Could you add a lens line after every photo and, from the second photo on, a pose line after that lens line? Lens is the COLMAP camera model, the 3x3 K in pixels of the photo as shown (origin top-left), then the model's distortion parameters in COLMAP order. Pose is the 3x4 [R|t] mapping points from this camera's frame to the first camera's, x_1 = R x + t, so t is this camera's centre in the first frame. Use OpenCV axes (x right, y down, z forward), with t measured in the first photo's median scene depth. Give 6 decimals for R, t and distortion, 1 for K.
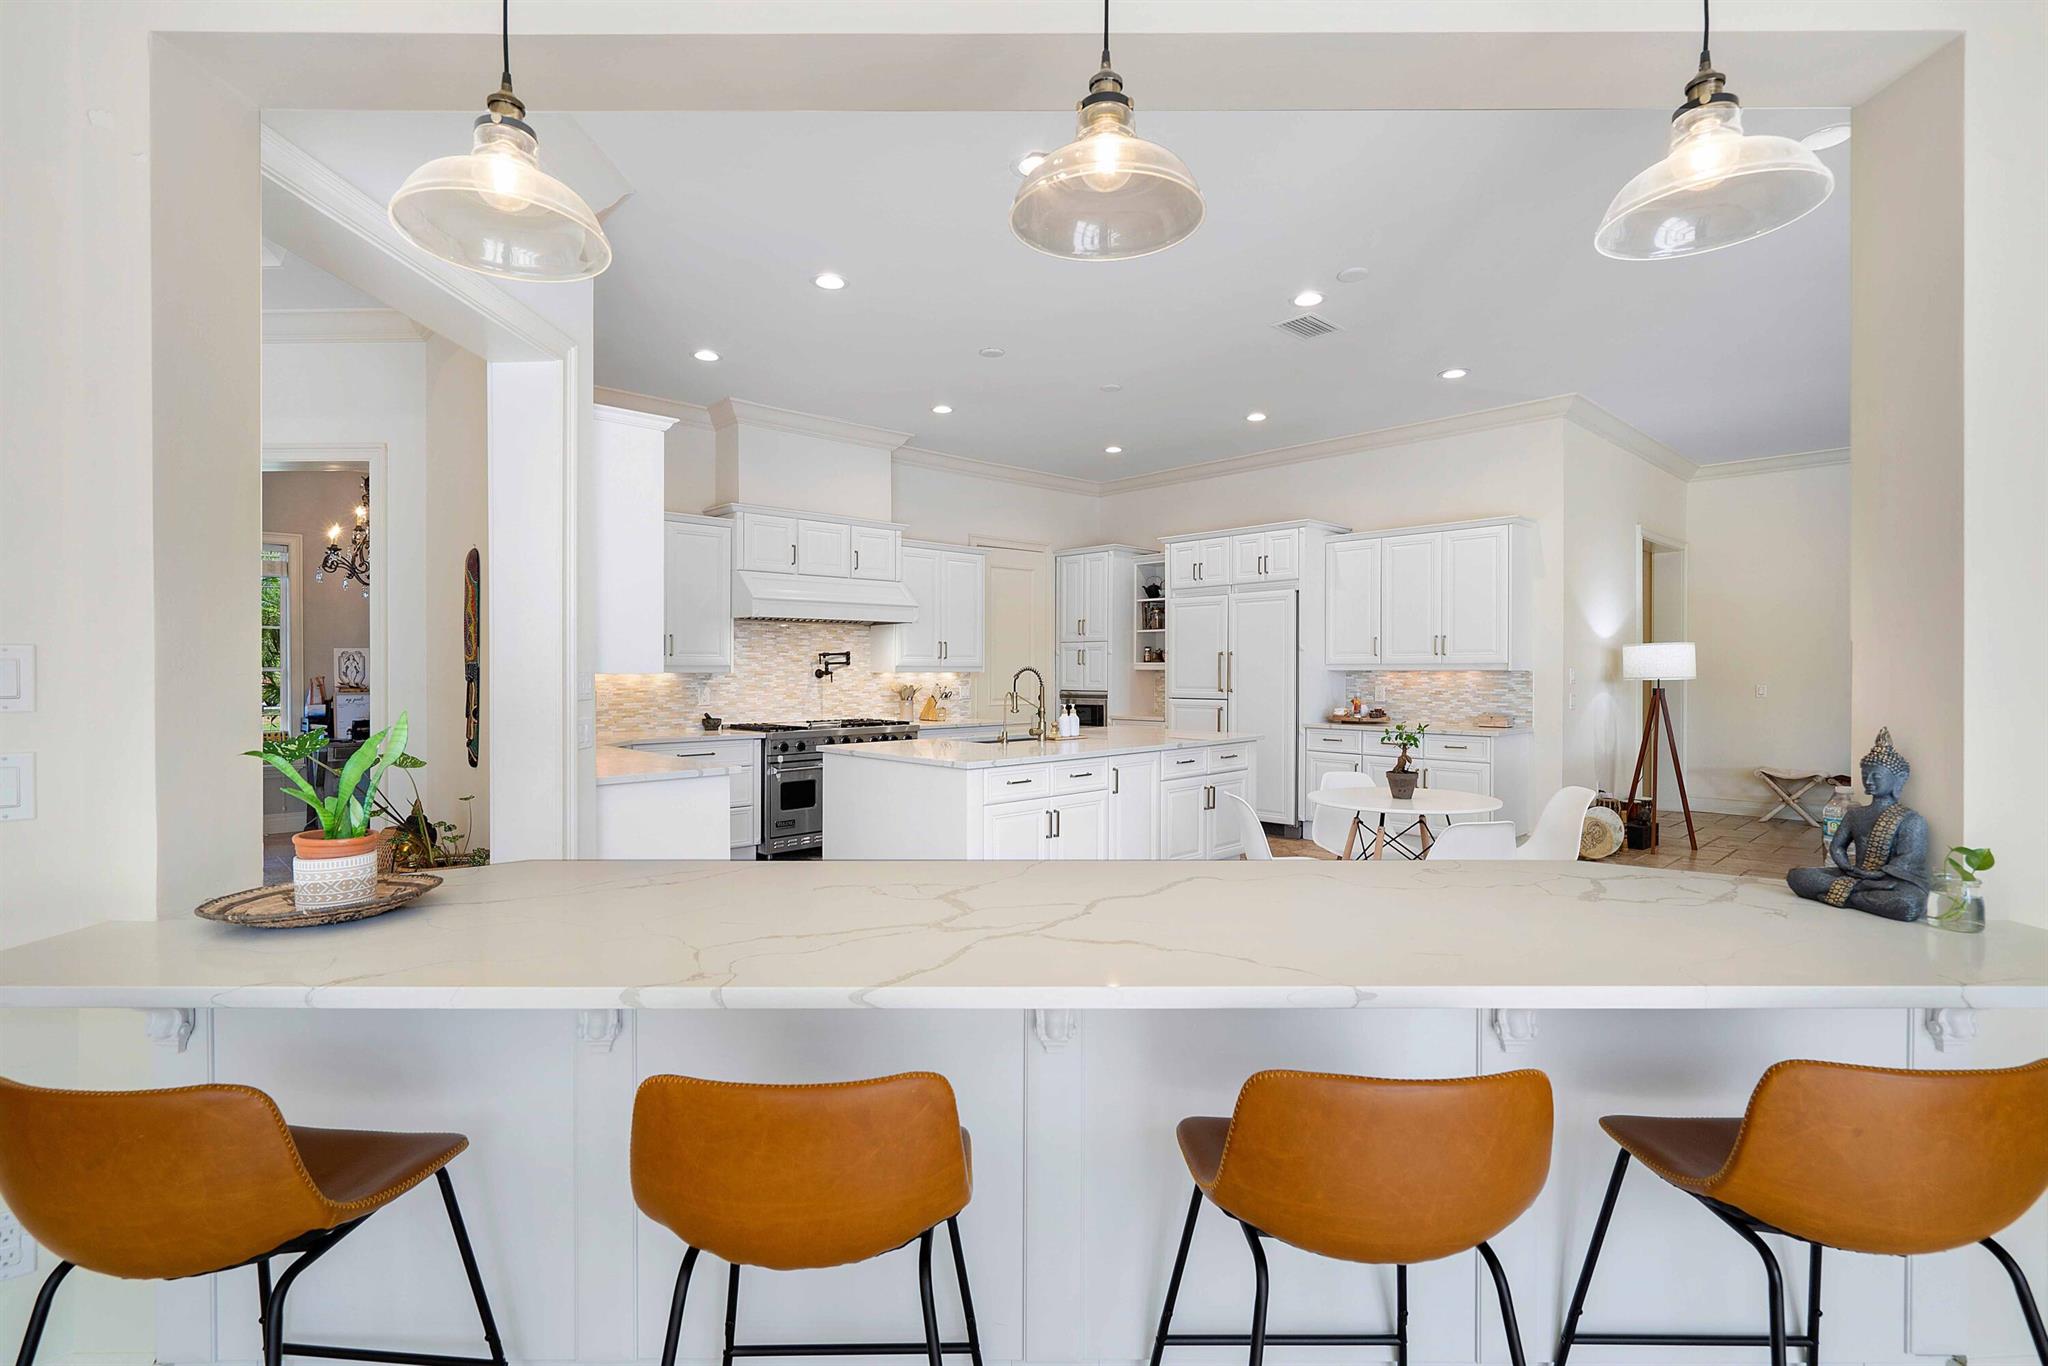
lens RADIAL K [[974.0, 0, 1028.4], [0, 974.0, 663.5], [0, 0, 1]] dist [0.003747, -0.000304]
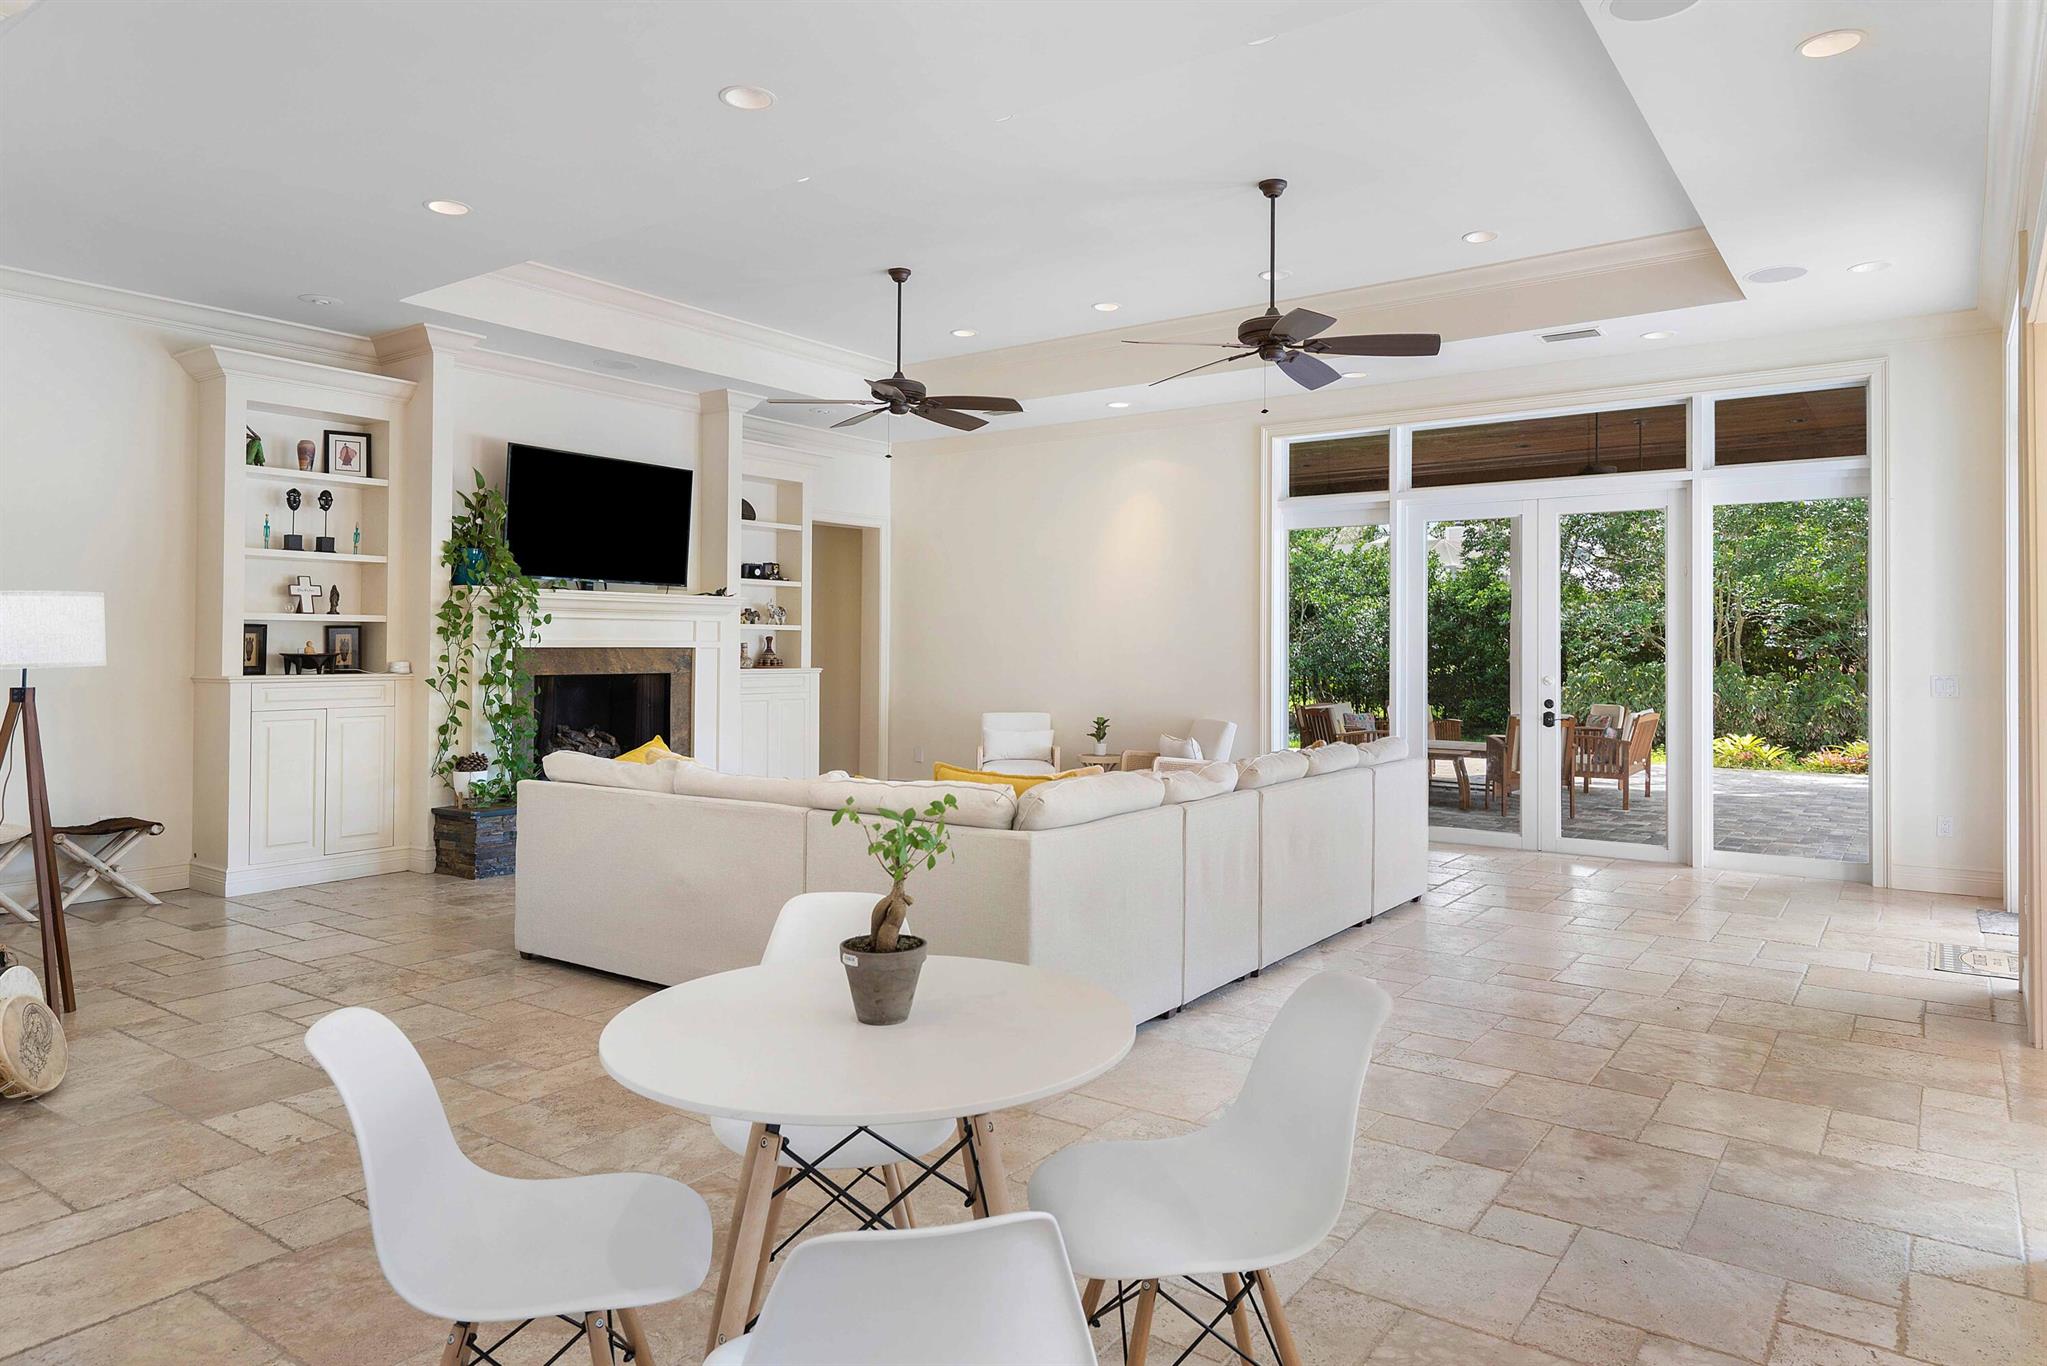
lens RADIAL K [[1271.6, 0, 1004.7], [0, 1271.6, 630.4], [0, 0, 1]] dist [0.006255, 0.003443]
pose [[-0.175490, 0.016759, 0.984339, -0.046799], [-0.008837, 0.999788, -0.018598, 0.004739], [-0.984442, -0.011962, -0.175305, 0.610265]]
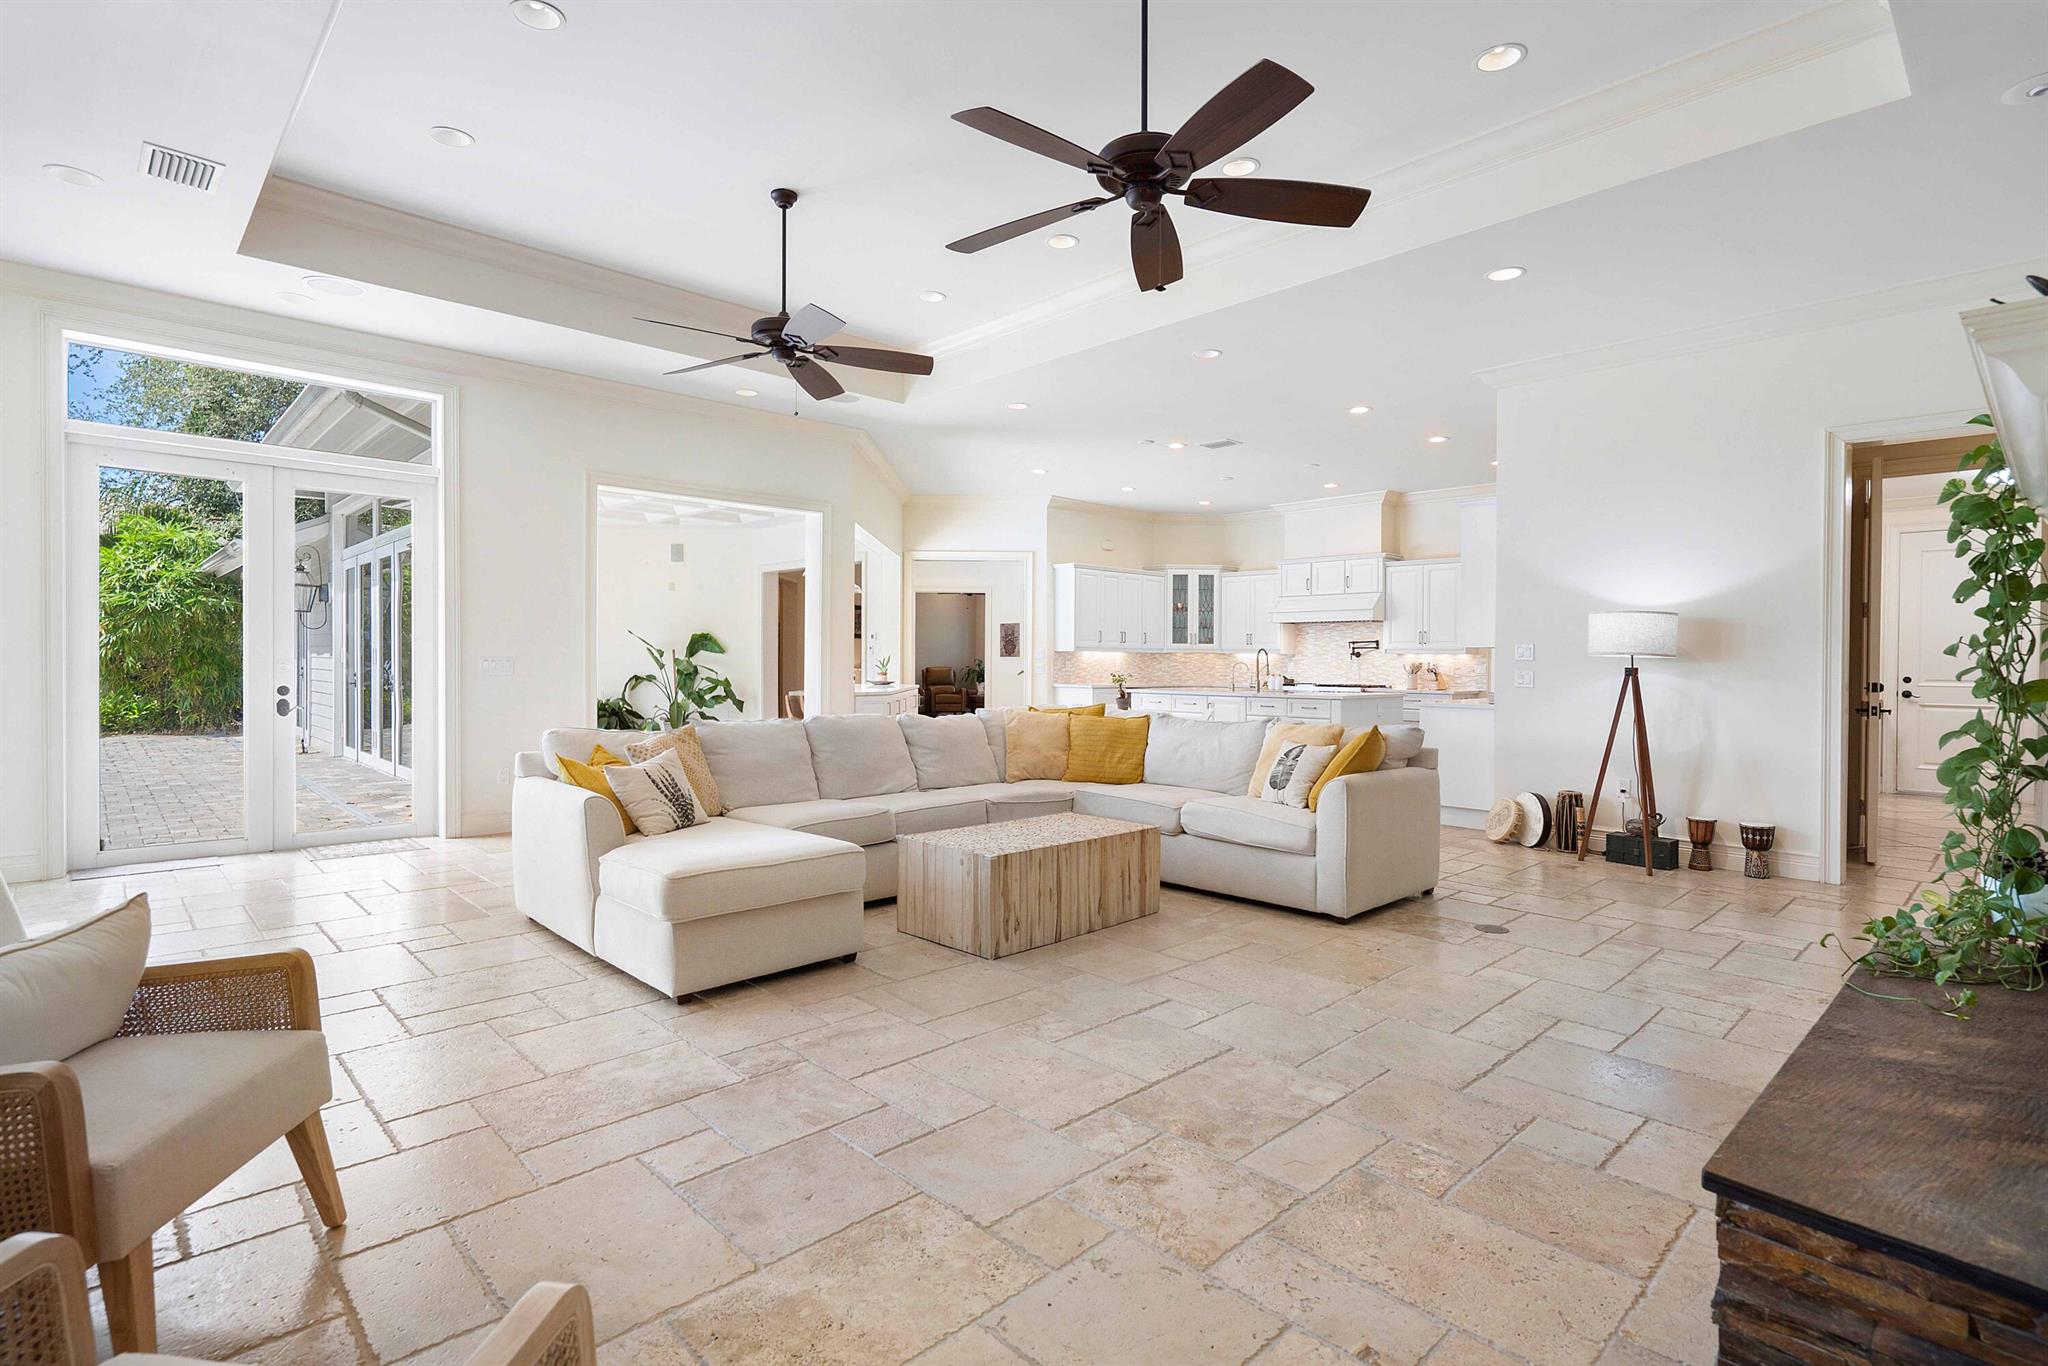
lens RADIAL K [[974.0, 0, 1028.4], [0, 974.0, 663.5], [0, 0, 1]] dist [0.003747, -0.000304]
pose [[-0.001510, 0.005502, -0.999984, 1.404161], [-0.002058, 0.999983, 0.005505, 0.017900], [0.999997, 0.002066, -0.001499, 0.478510]]
